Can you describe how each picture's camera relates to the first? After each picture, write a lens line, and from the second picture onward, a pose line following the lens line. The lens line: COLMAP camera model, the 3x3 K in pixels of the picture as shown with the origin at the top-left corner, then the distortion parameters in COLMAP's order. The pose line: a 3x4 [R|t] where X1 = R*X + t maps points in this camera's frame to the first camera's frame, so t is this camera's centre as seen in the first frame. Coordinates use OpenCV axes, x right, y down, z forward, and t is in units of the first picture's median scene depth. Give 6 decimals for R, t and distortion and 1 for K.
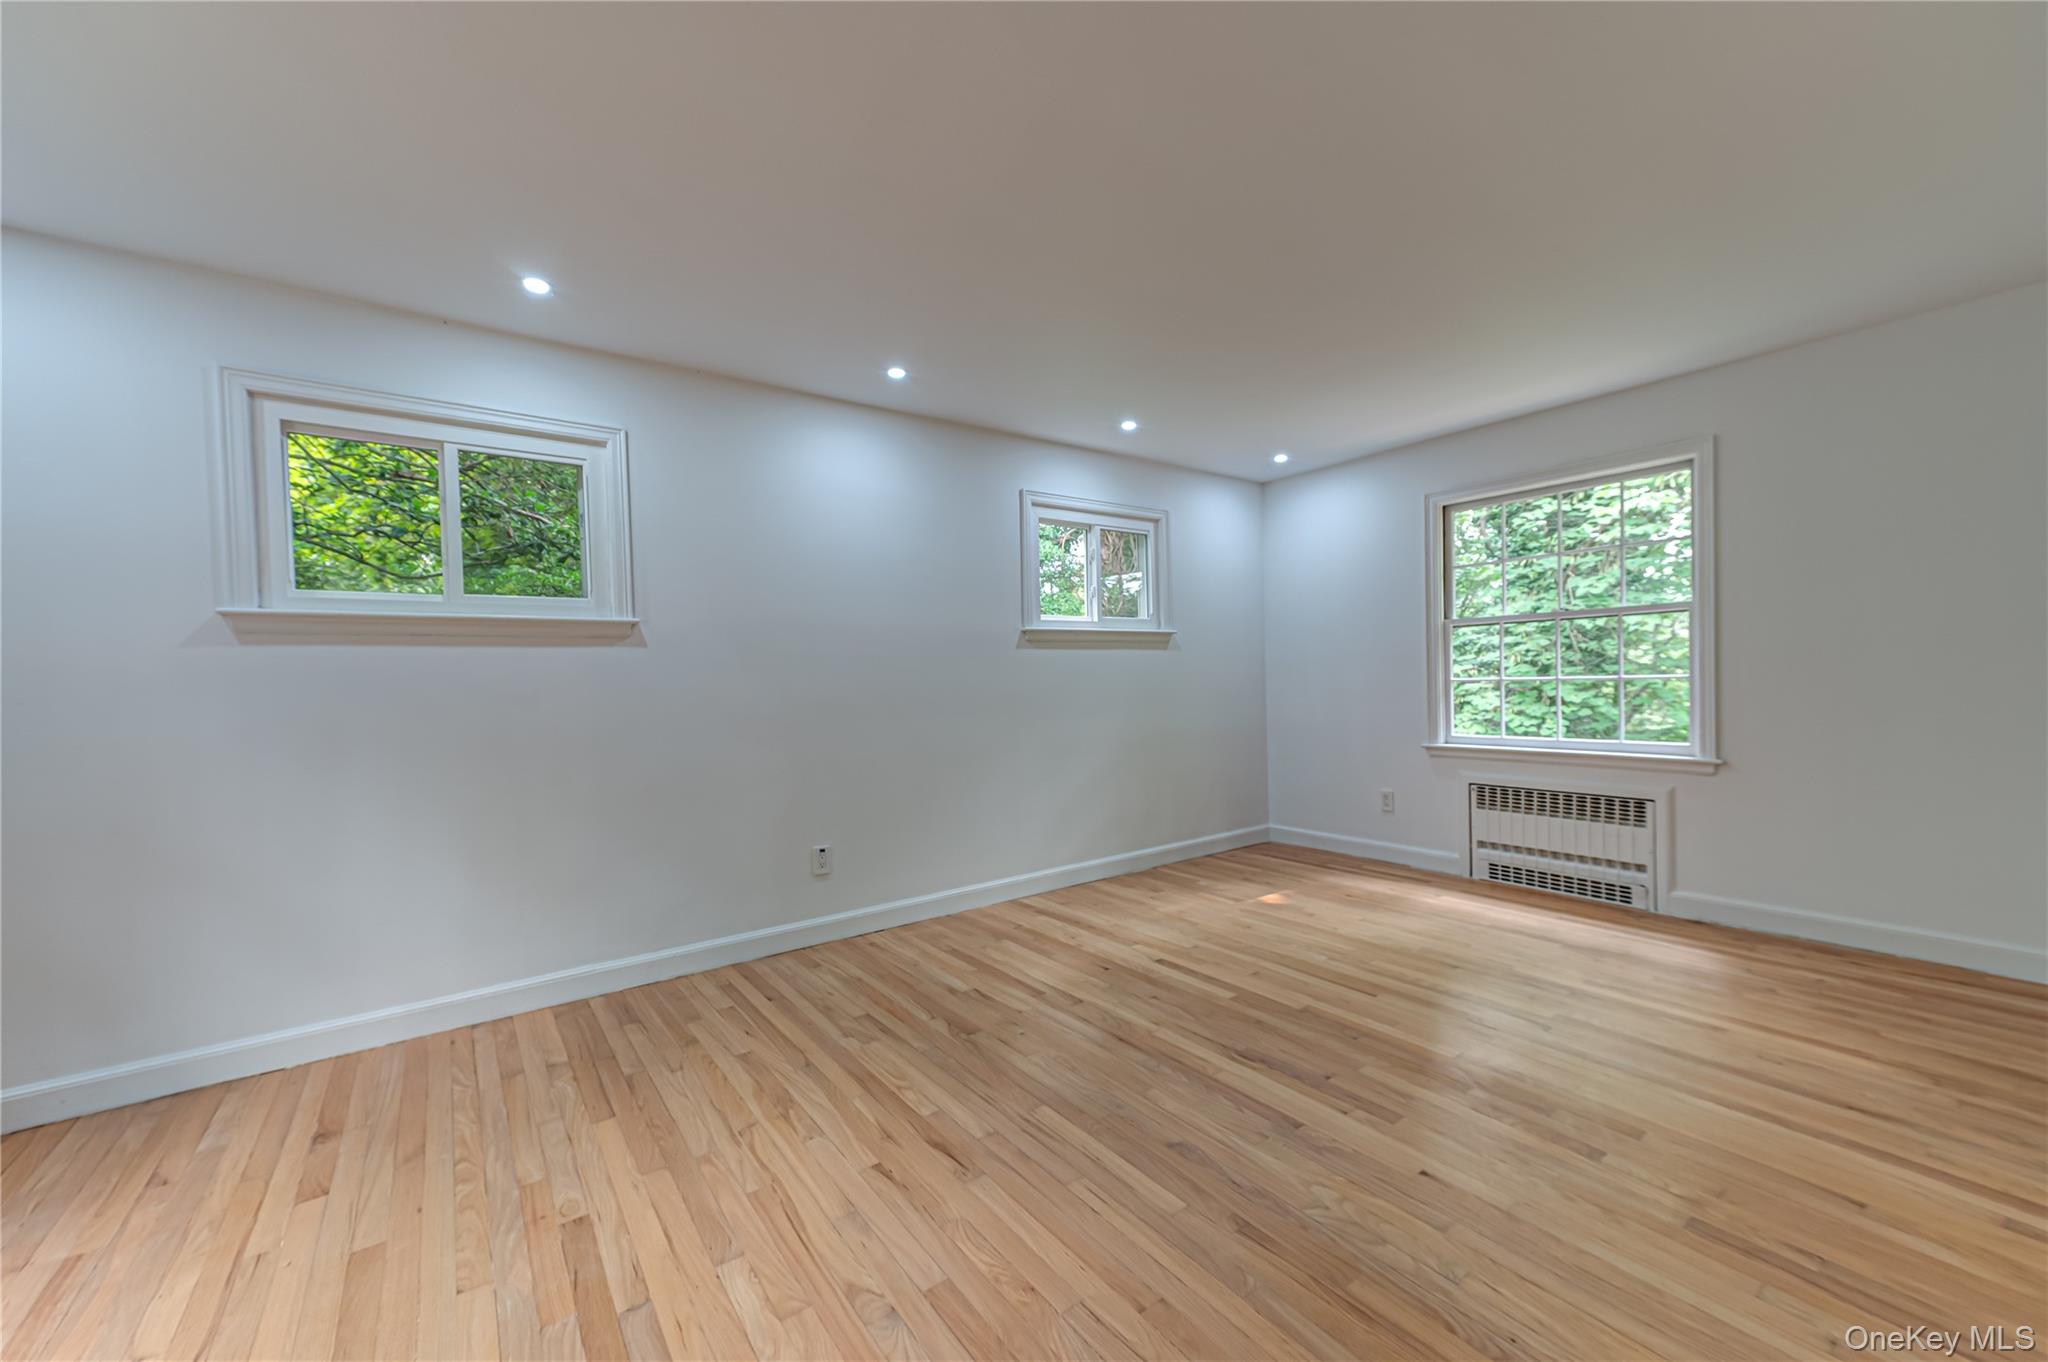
lens RADIAL K [[793.7, 0, 1018.3], [0, 793.7, 689.7], [0, 0, 1]] dist [0.012962, 0.000161]
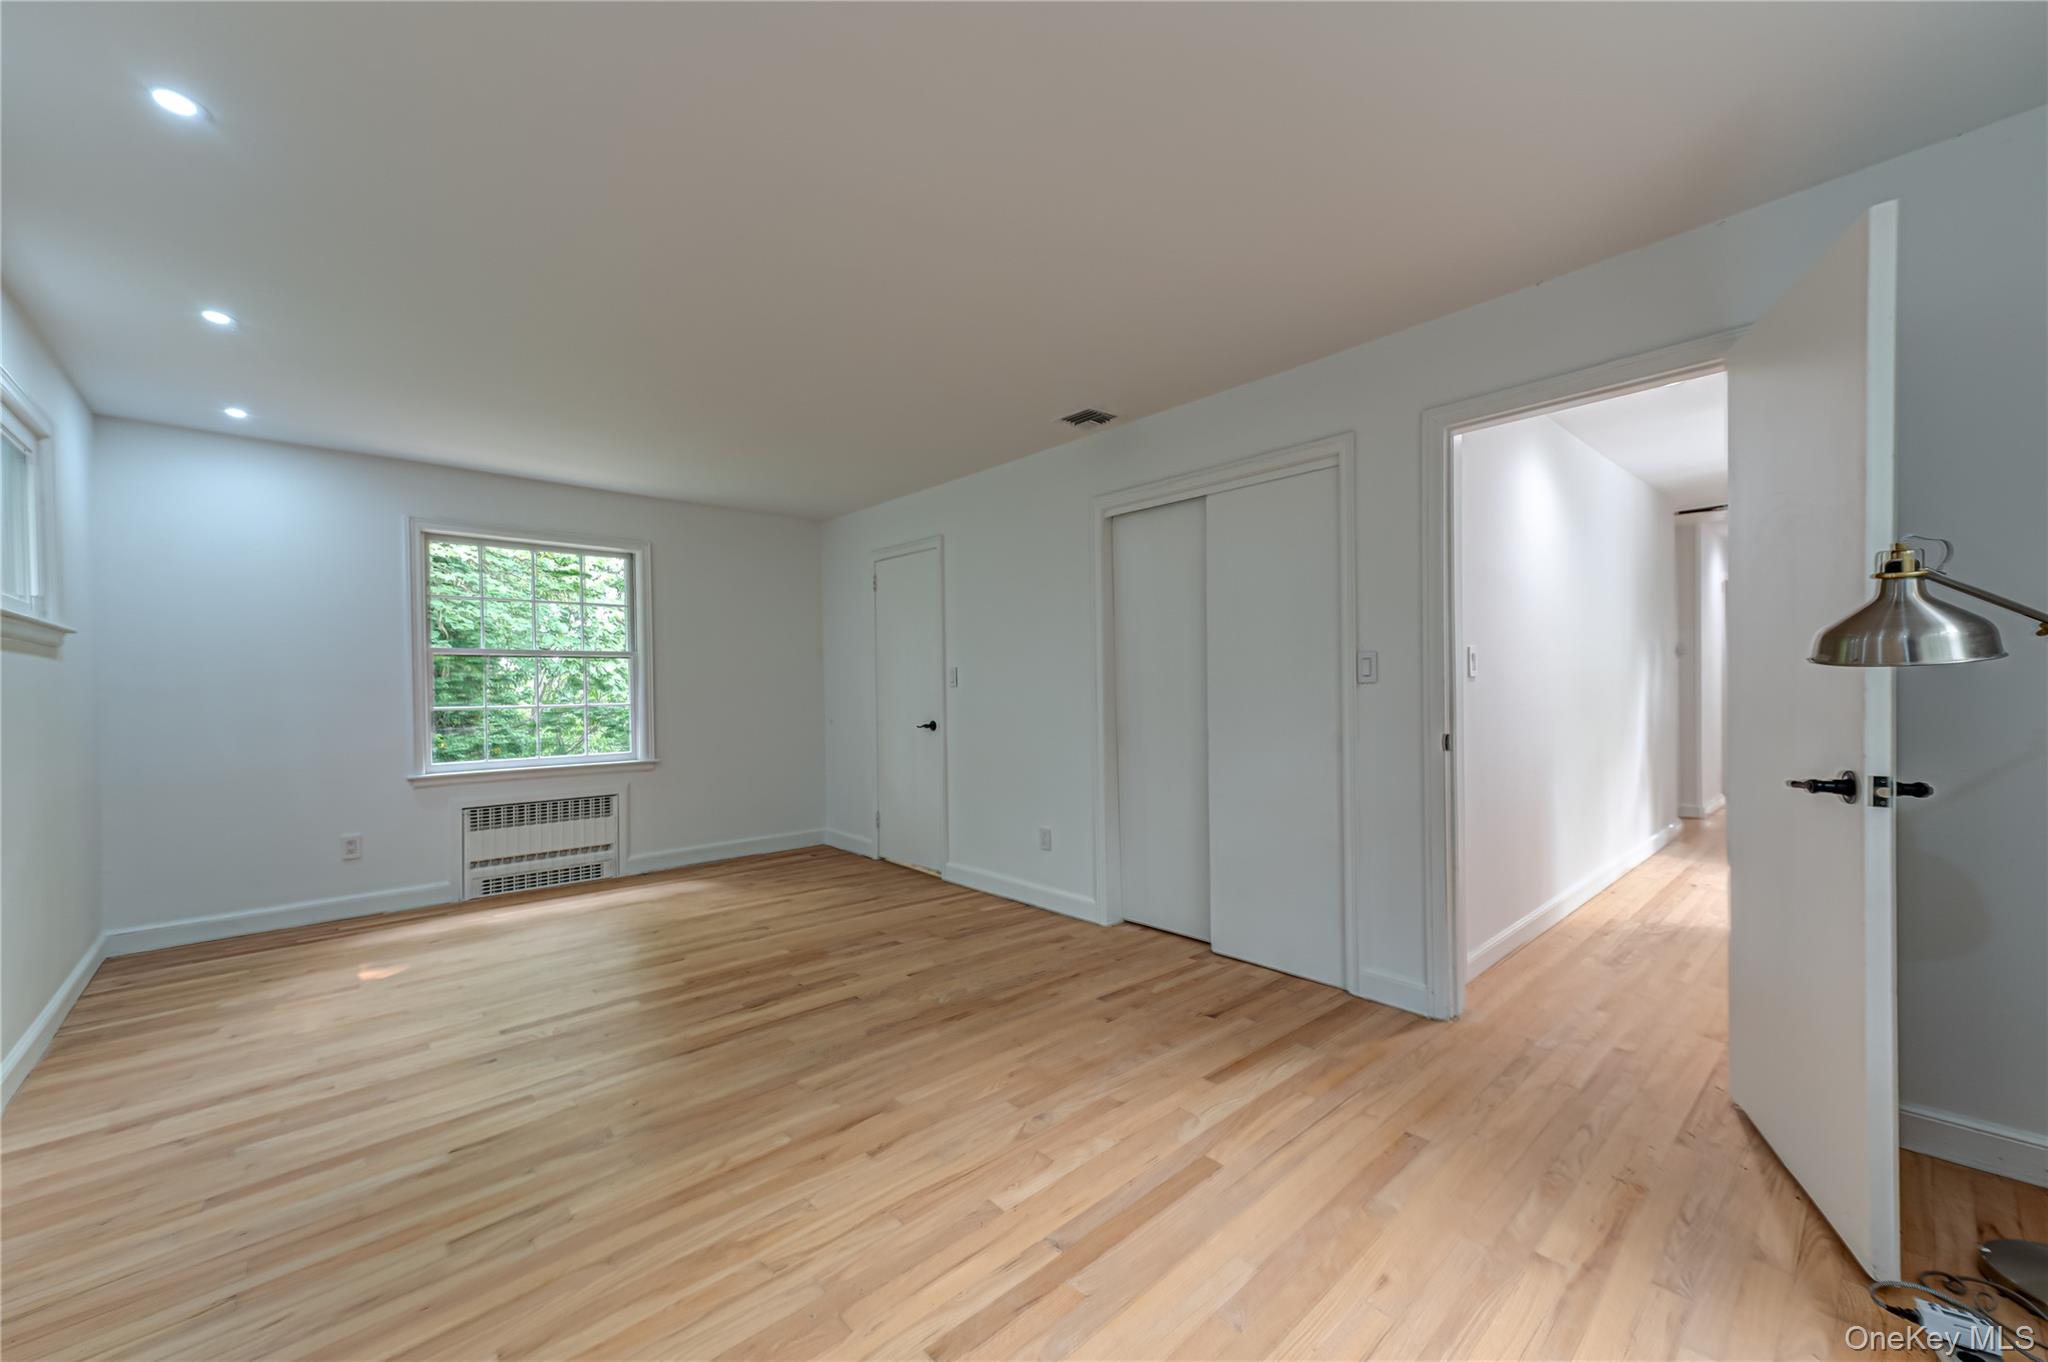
lens RADIAL K [[793.7, 0, 1018.3], [0, 793.7, 689.7], [0, 0, 1]] dist [0.012962, 0.000161]
pose [[-0.107350, 0.021532, 0.993988, -0.653620], [0.028623, 0.999418, -0.018558, 0.003628], [-0.993809, 0.026458, -0.107904, 0.467678]]
